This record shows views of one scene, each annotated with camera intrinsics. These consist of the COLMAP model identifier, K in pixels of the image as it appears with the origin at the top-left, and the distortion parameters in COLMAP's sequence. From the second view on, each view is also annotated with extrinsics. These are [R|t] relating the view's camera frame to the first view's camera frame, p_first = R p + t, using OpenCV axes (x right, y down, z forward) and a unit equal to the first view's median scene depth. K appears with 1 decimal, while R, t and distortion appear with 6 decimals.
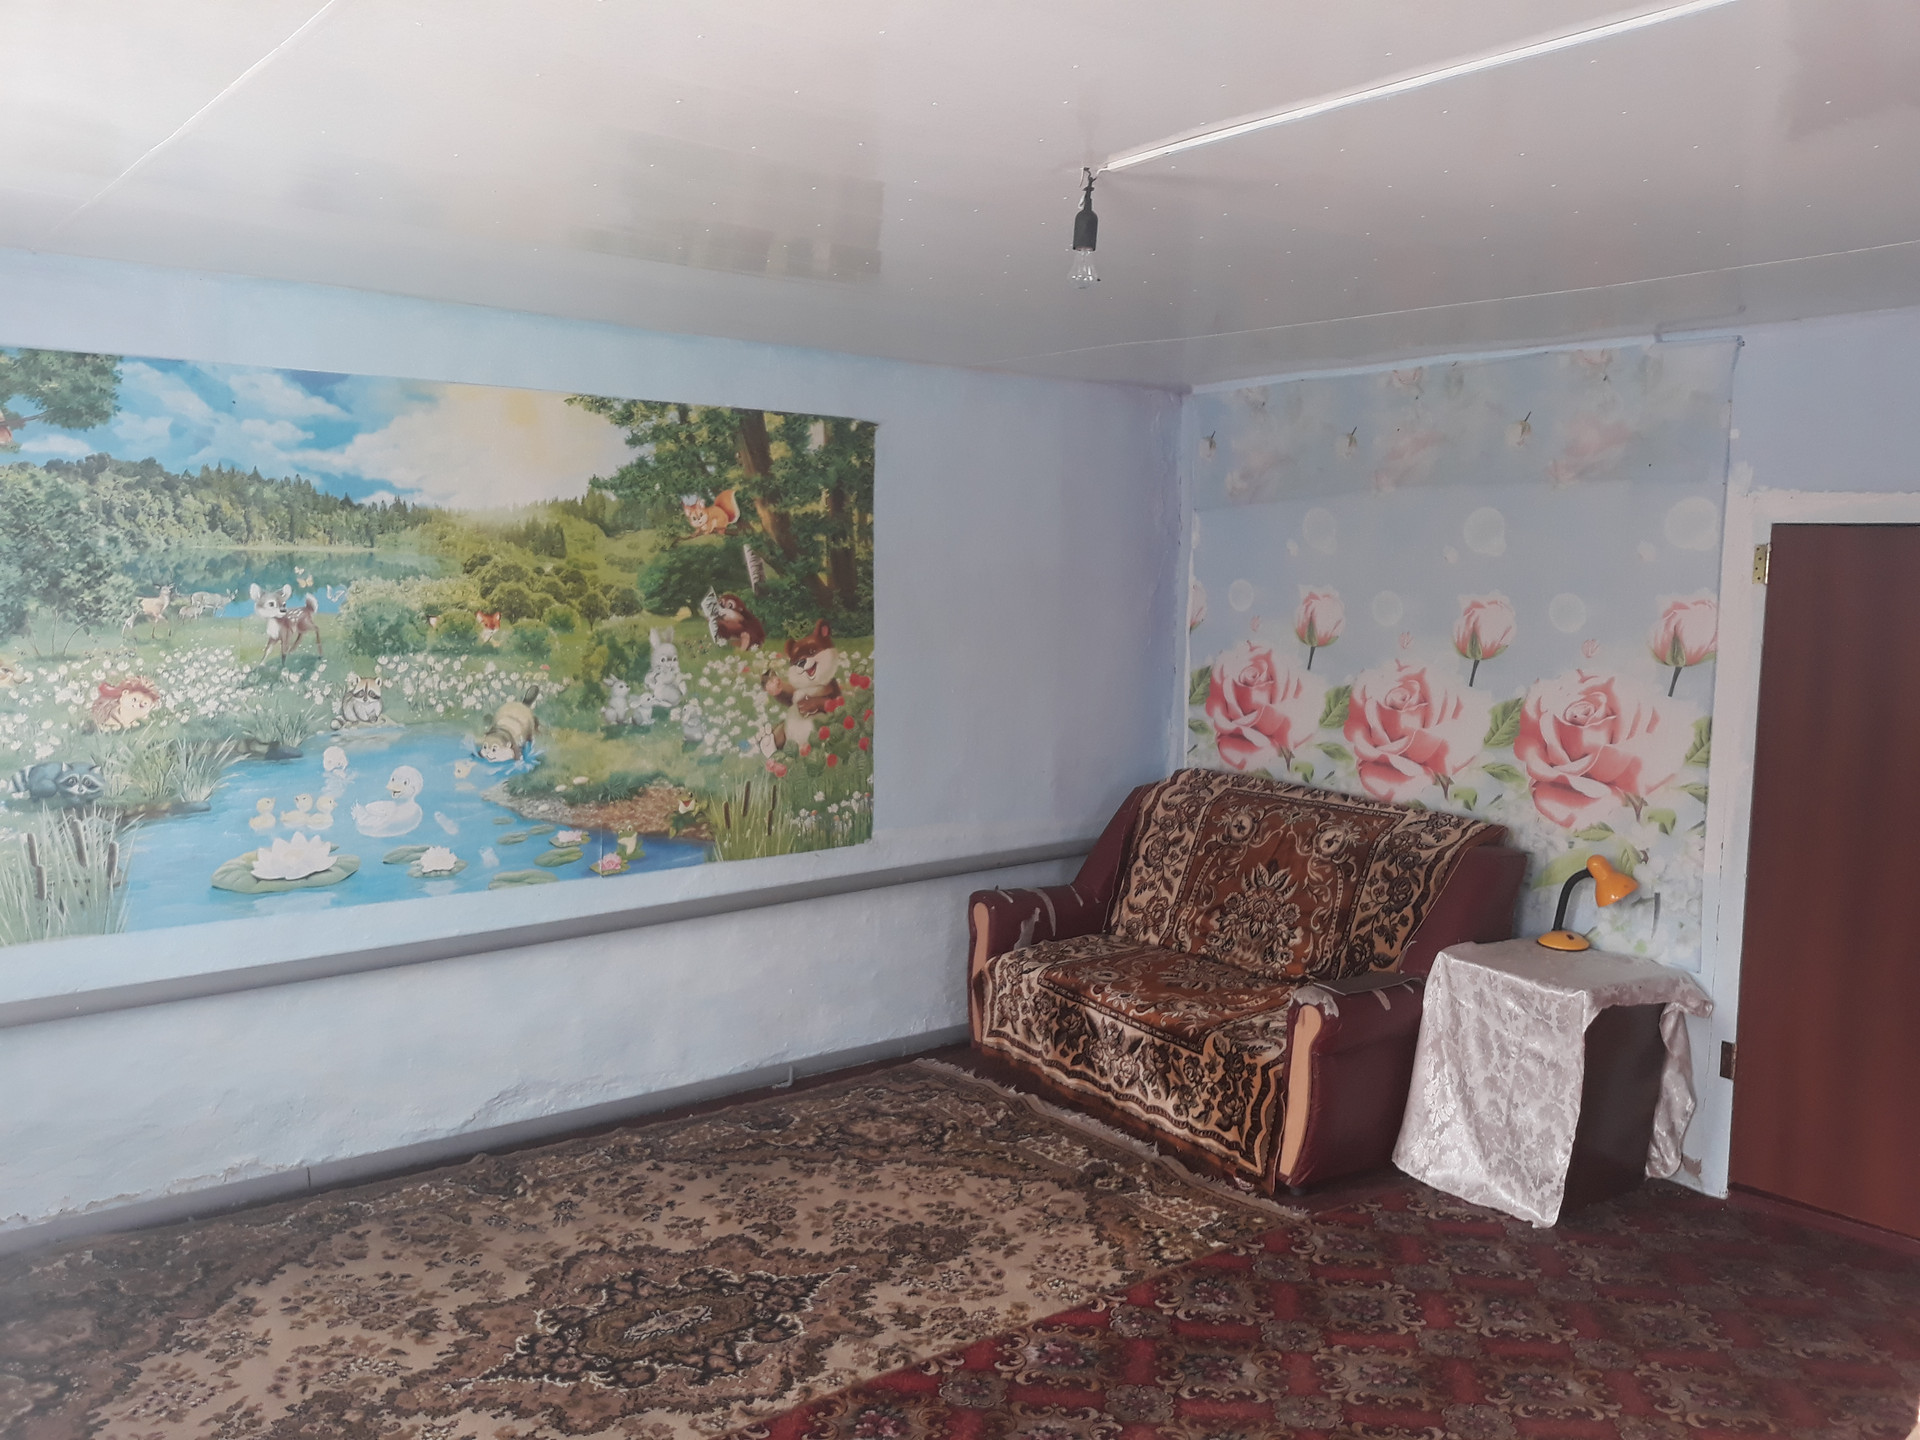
lens RADIAL K [[1634.7, 0, 936.7], [0, 1634.7, 714.4], [0, 0, 1]] dist [0.015766, -0.012555]
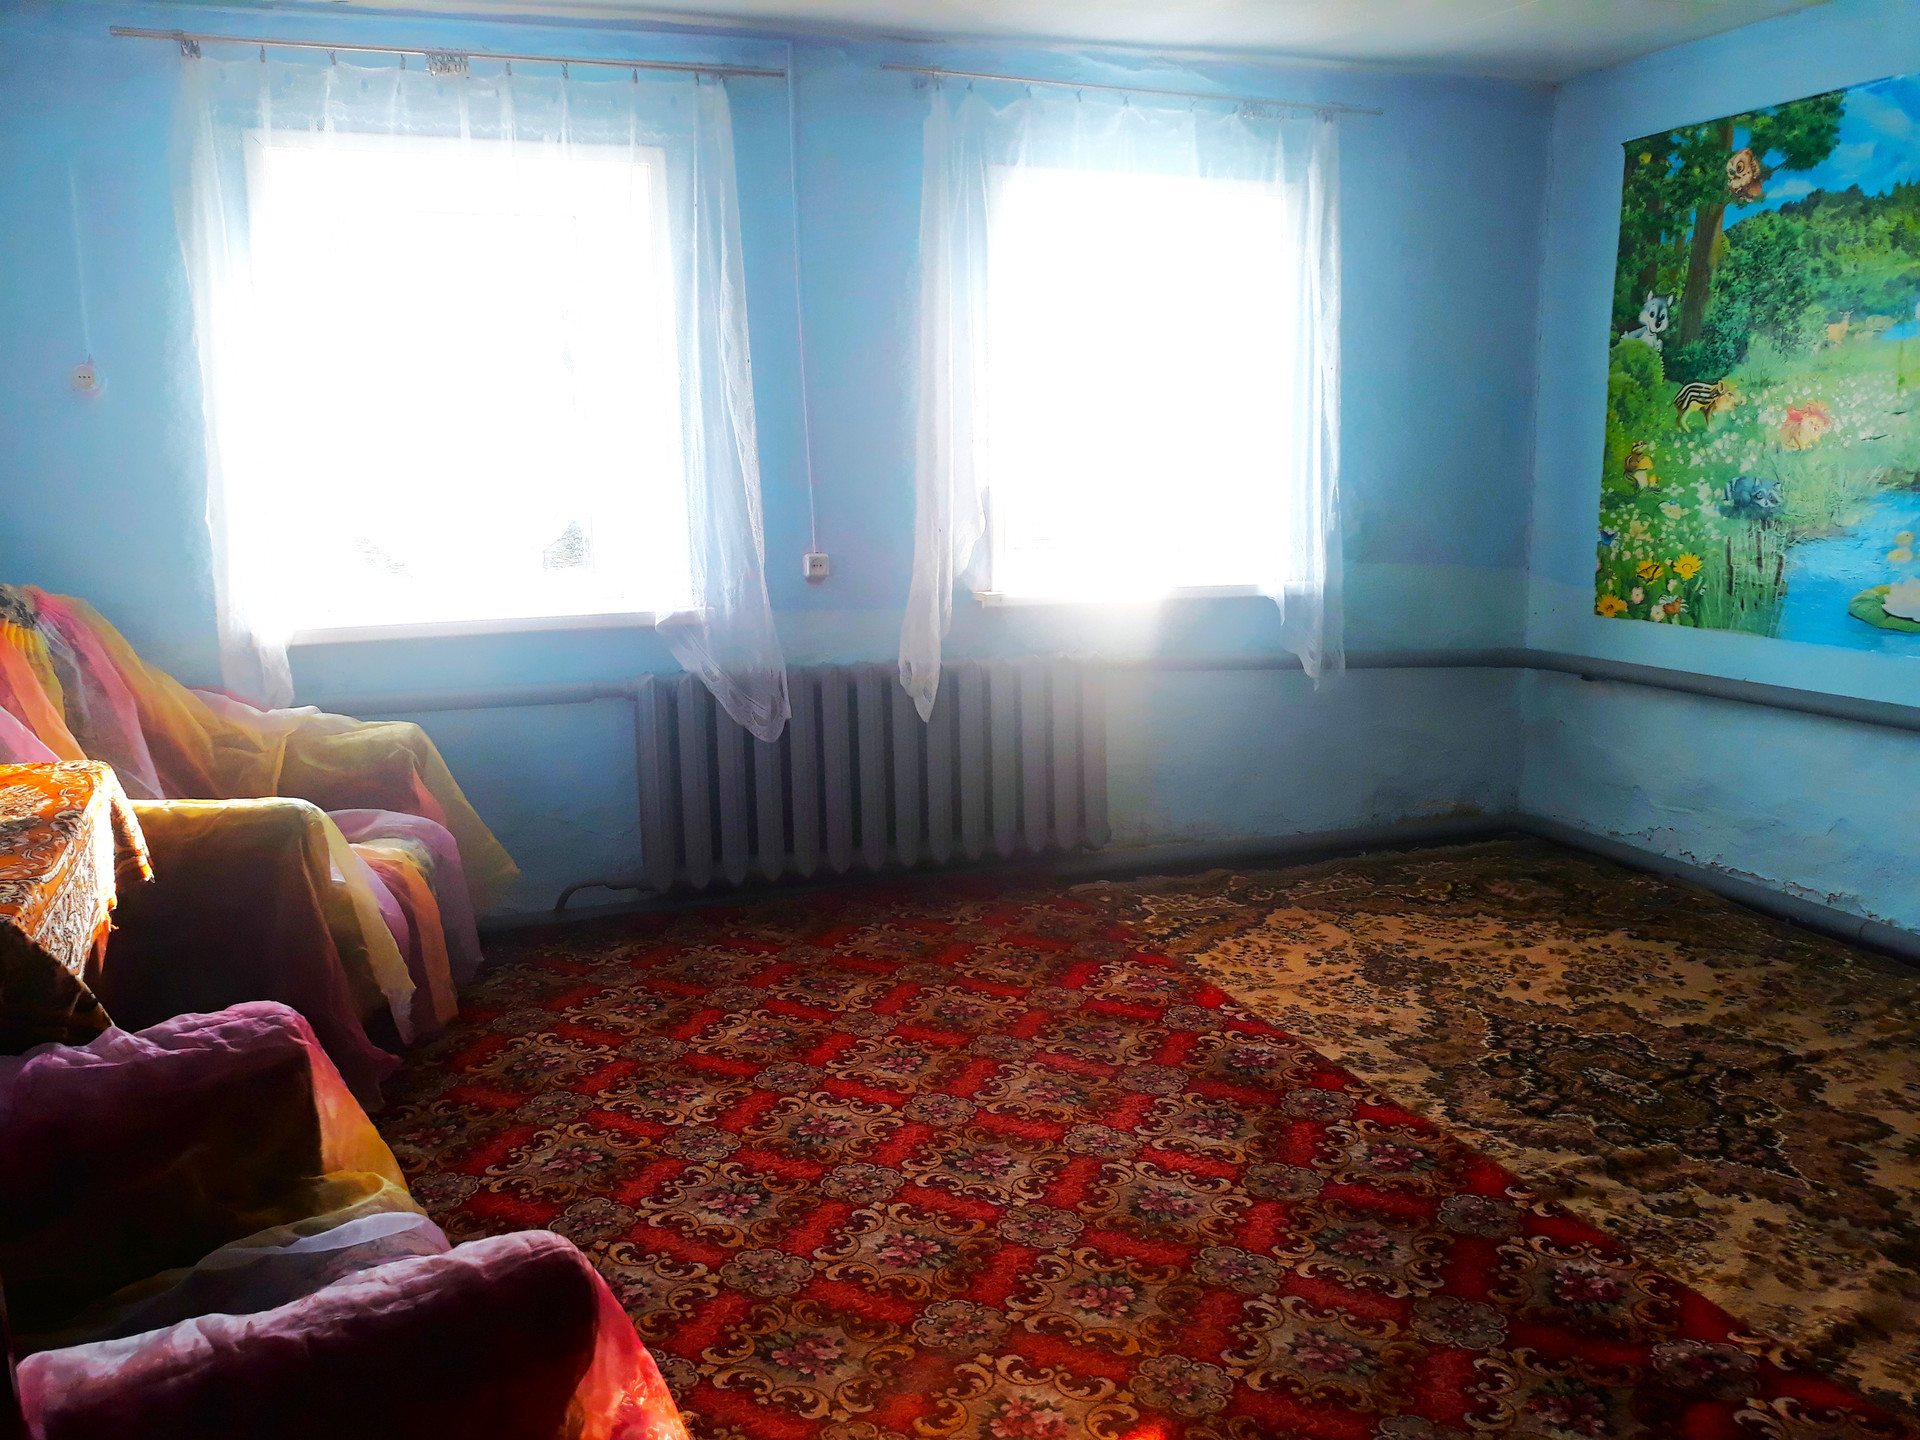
lens RADIAL K [[1594.2, 0, 970.7], [0, 1594.2, 704.1], [0, 0, 1]] dist [-0.011223, 0.054219]
pose [[-0.284845, 0.149688, -0.946814, 0.653814], [-0.088064, 0.979469, 0.181345, 0.028882], [0.954520, 0.135035, -0.265814, 0.747244]]
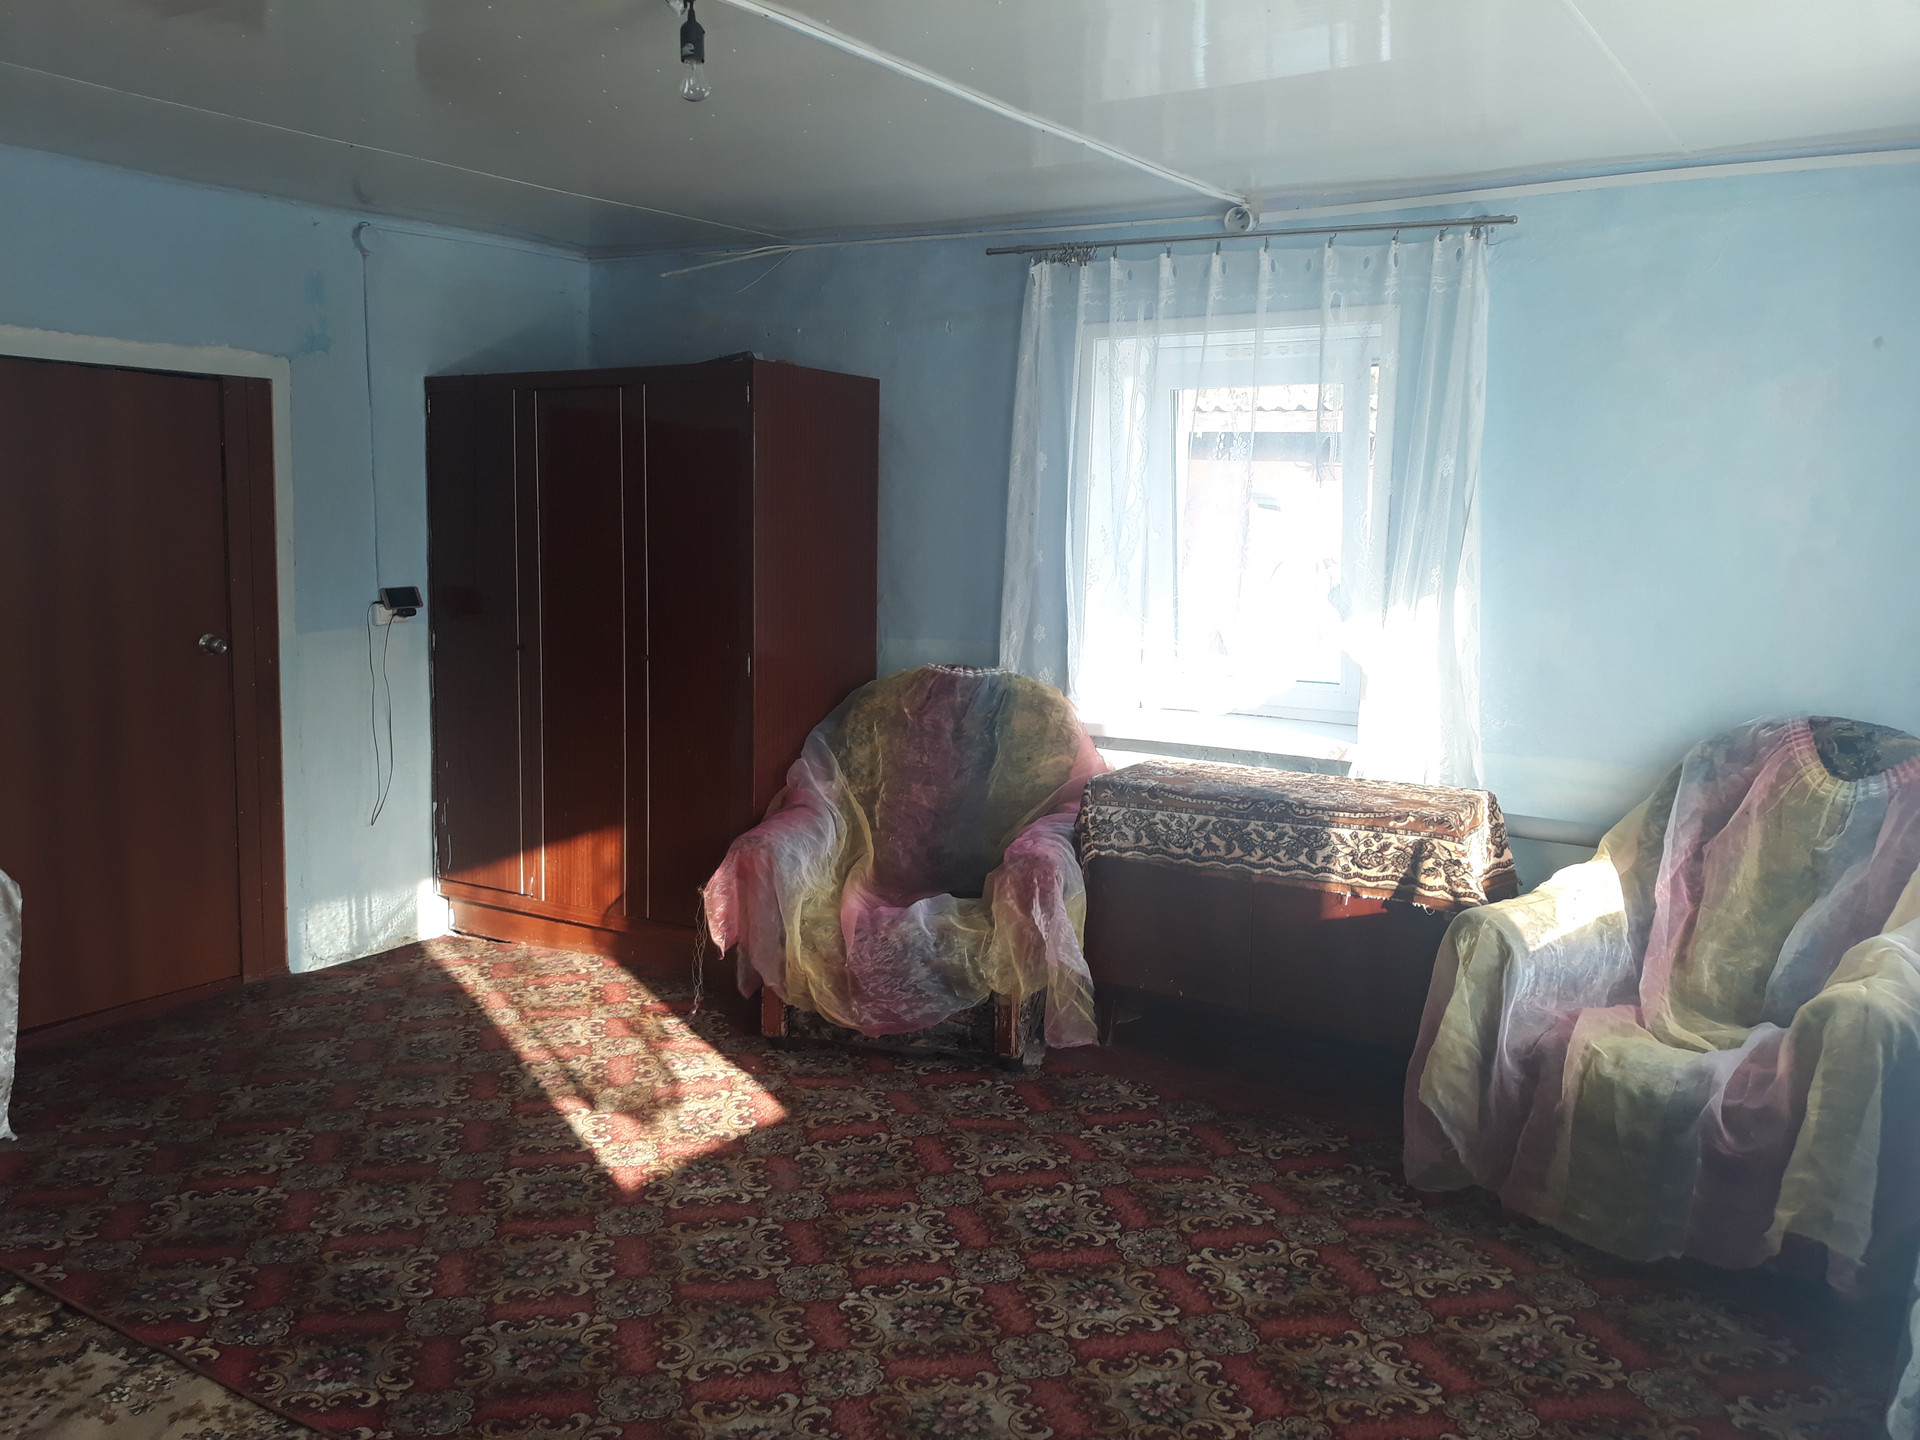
lens RADIAL K [[1607.3, 0, 937.1], [0, 1607.3, 709.9], [0, 0, 1]] dist [0.033210, -0.049240]
pose [[-0.318160, -0.140244, 0.937607, -0.591140], [0.068972, 0.982953, 0.170431, -0.032173], [-0.945525, 0.118892, -0.303063, 0.771628]]
